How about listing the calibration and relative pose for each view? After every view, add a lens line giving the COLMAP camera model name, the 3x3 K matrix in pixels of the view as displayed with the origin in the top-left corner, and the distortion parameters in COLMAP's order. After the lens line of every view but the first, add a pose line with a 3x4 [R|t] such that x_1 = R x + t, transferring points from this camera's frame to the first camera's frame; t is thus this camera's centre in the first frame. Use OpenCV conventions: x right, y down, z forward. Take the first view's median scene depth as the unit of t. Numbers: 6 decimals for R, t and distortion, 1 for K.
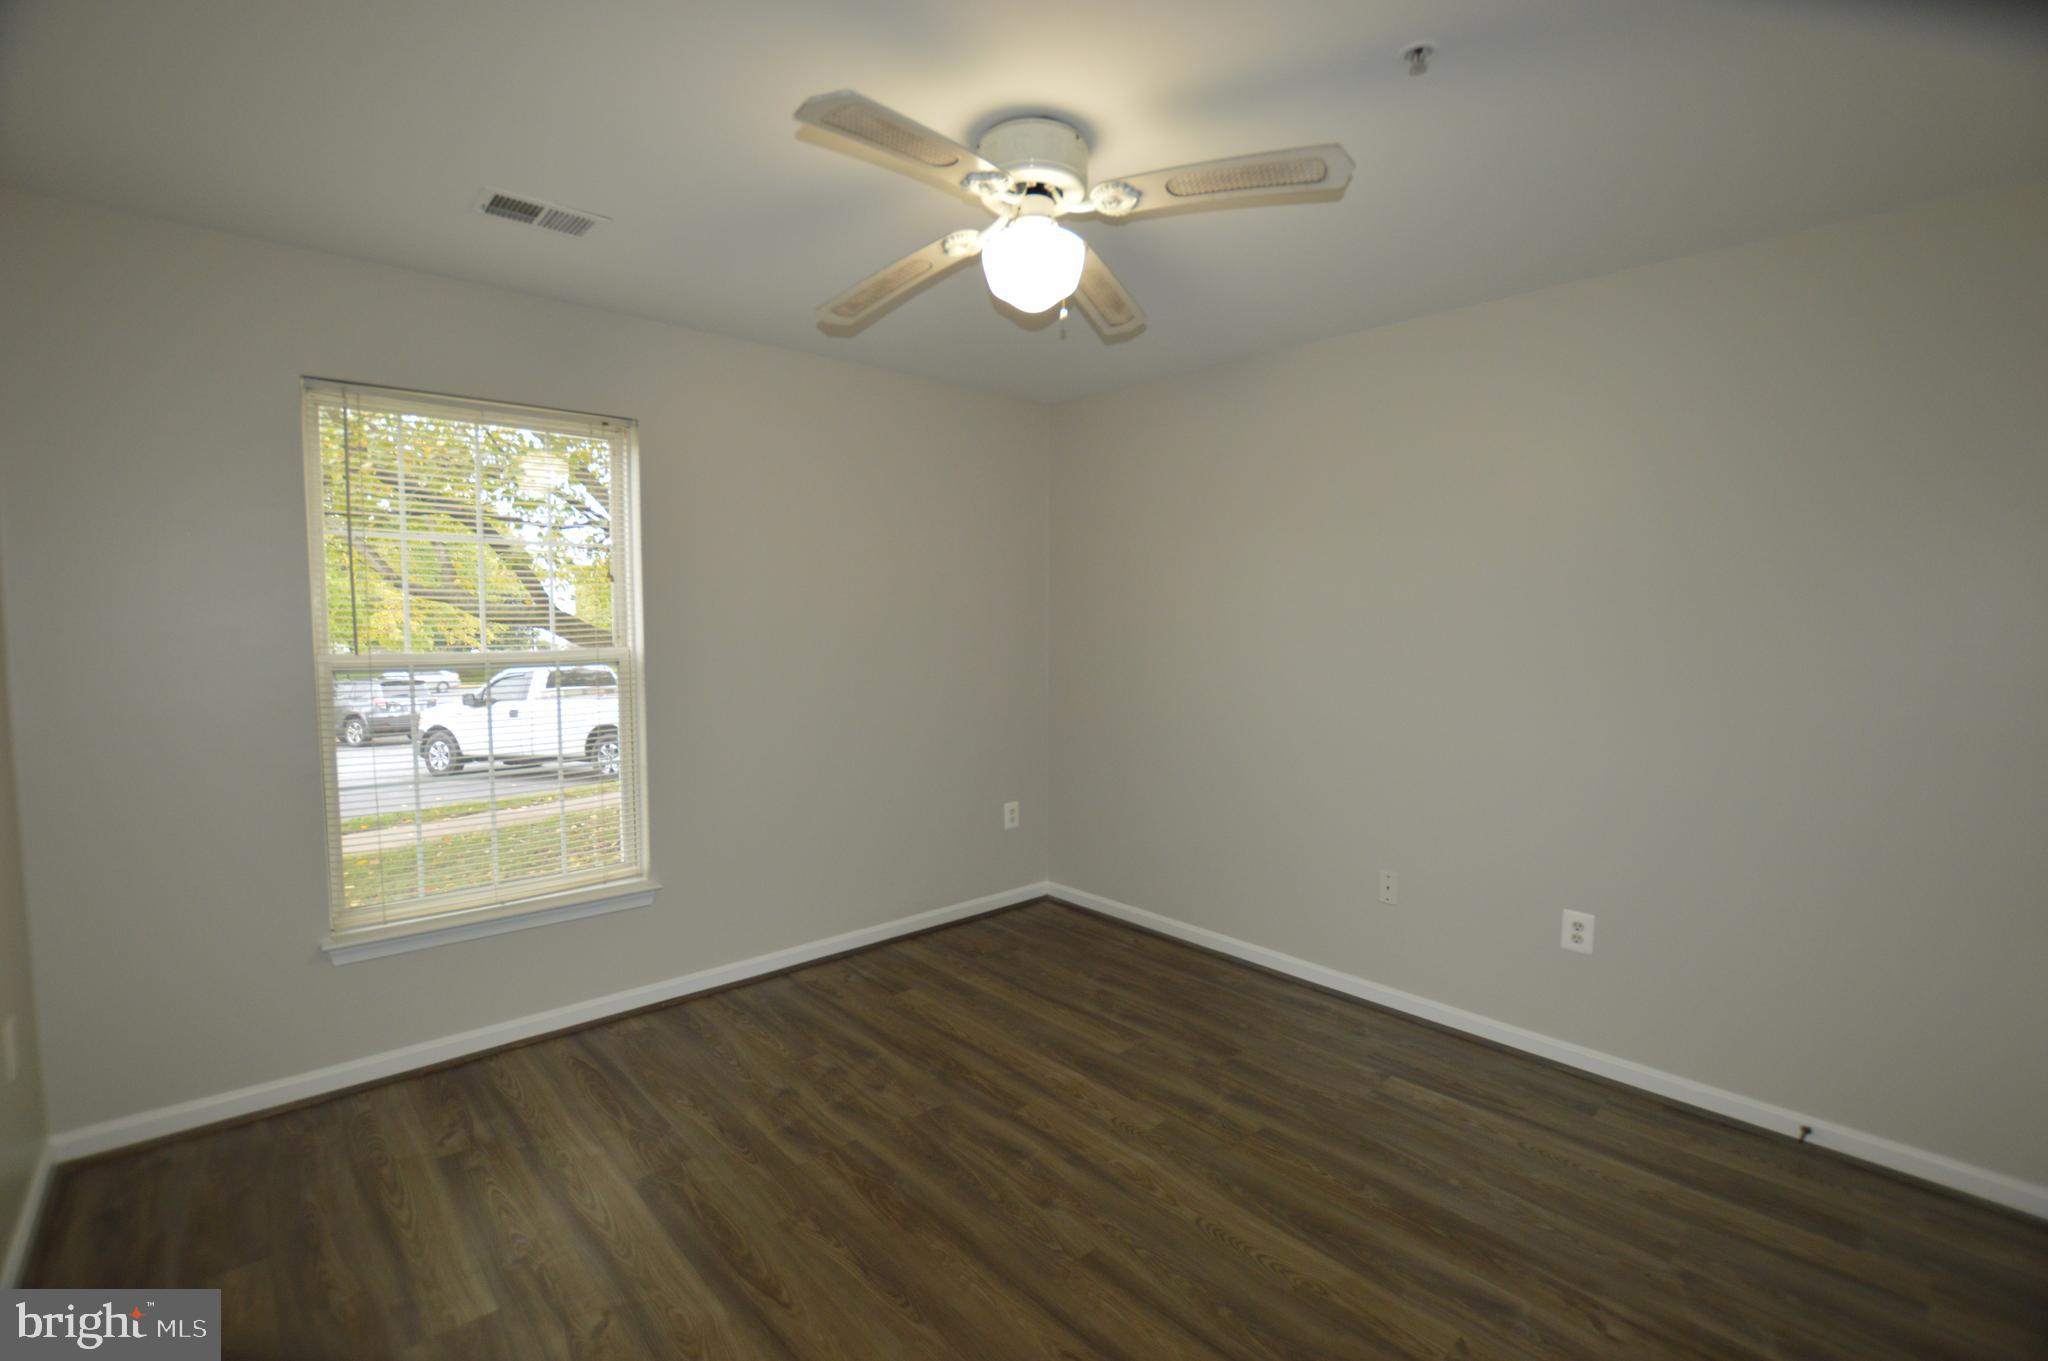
lens RADIAL K [[912.6, 0, 1021.8], [0, 912.6, 686.2], [0, 0, 1]] dist [-0.030804, 0.002433]
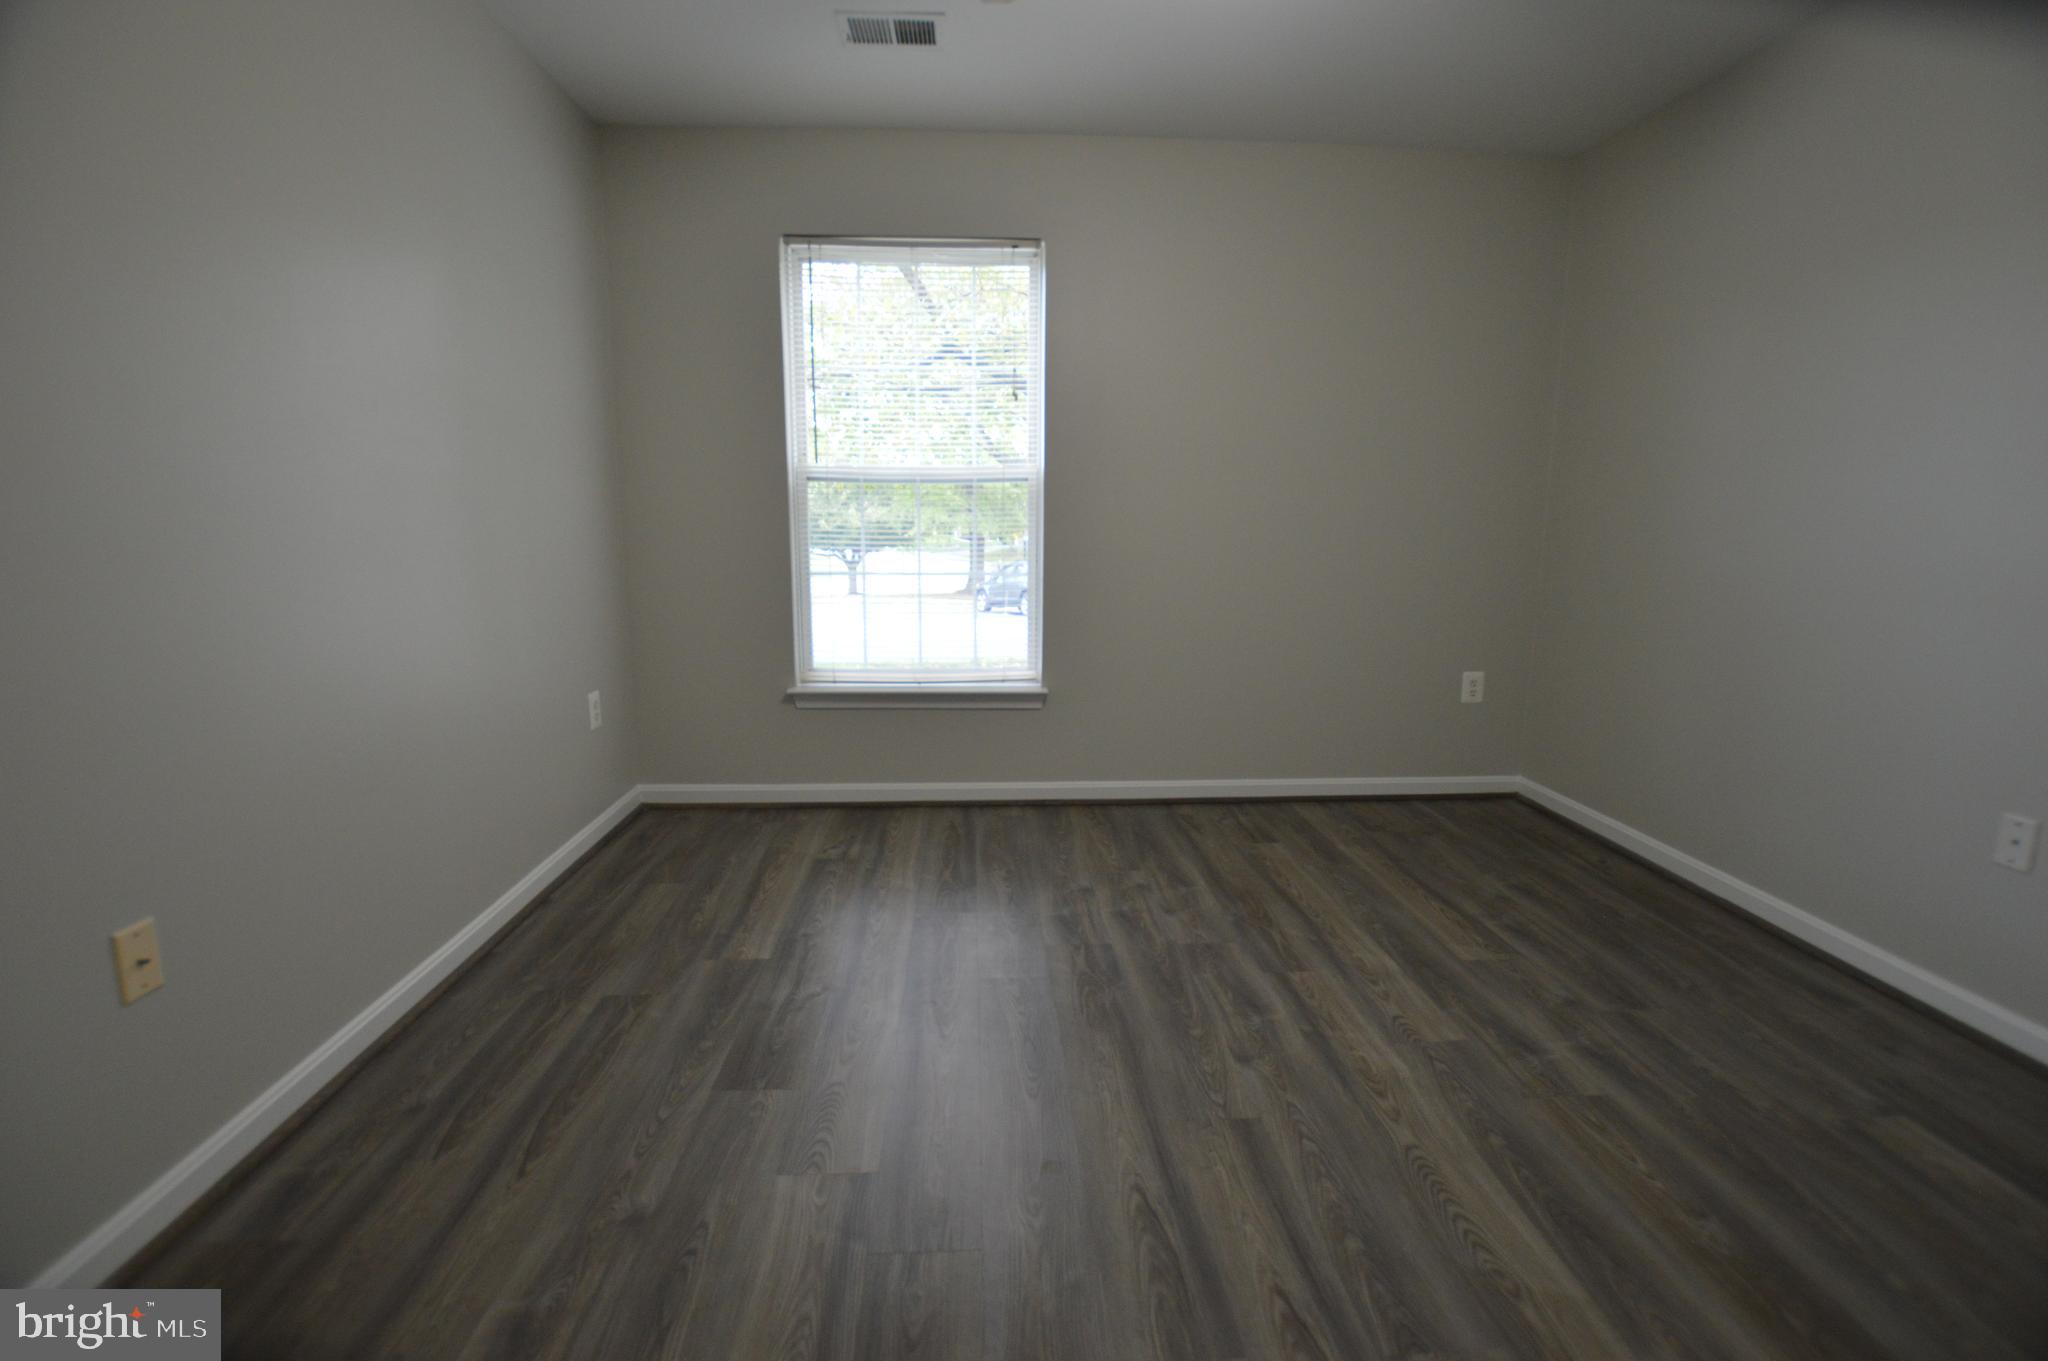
lens RADIAL K [[912.6, 0, 1016.9], [0, 912.6, 683.8], [0, 0, 1]] dist [-0.030804, 0.002433]
pose [[0.777753, 0.117356, -0.617517, 0.282813], [-0.053470, 0.991208, 0.121029, 0.100158], [0.626291, -0.061112, 0.777190, 0.173237]]
